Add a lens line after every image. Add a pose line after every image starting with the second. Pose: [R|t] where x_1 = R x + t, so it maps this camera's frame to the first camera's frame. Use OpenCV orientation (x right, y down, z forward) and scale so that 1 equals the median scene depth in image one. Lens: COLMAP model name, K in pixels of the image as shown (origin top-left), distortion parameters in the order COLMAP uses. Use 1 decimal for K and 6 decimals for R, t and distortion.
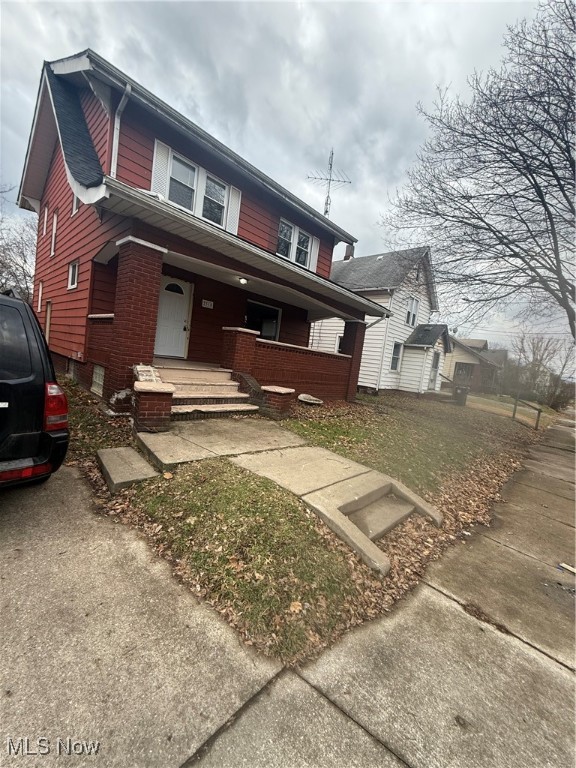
lens RADIAL K [[305.7, 0, 284.7], [0, 305.7, 381.3], [0, 0, 1]] dist [0.004721, 0.000034]
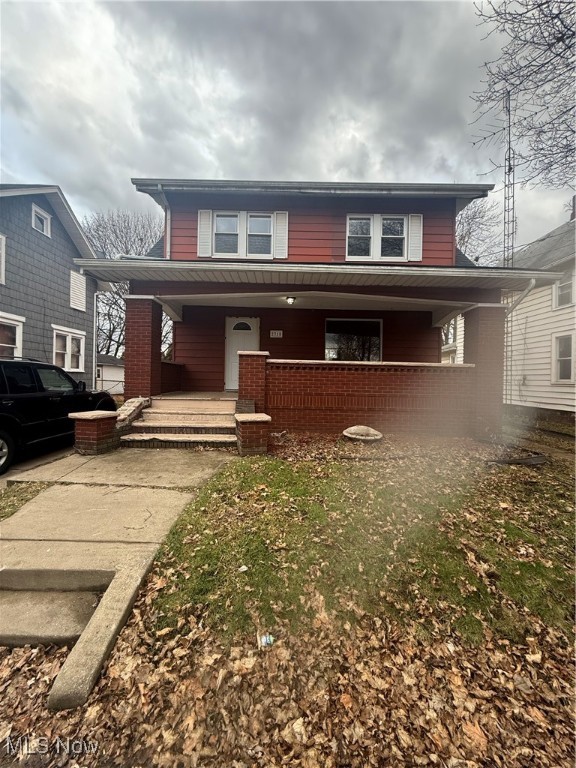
lens RADIAL K [[305.7, 0, 286.4], [0, 305.7, 381.2], [0, 0, 1]] dist [0.004721, 0.000034]
pose [[0.689511, -0.109213, -0.715993, 0.537208], [0.014676, 0.990470, -0.136947, 0.037127], [0.724126, 0.083919, 0.684543, 0.435288]]
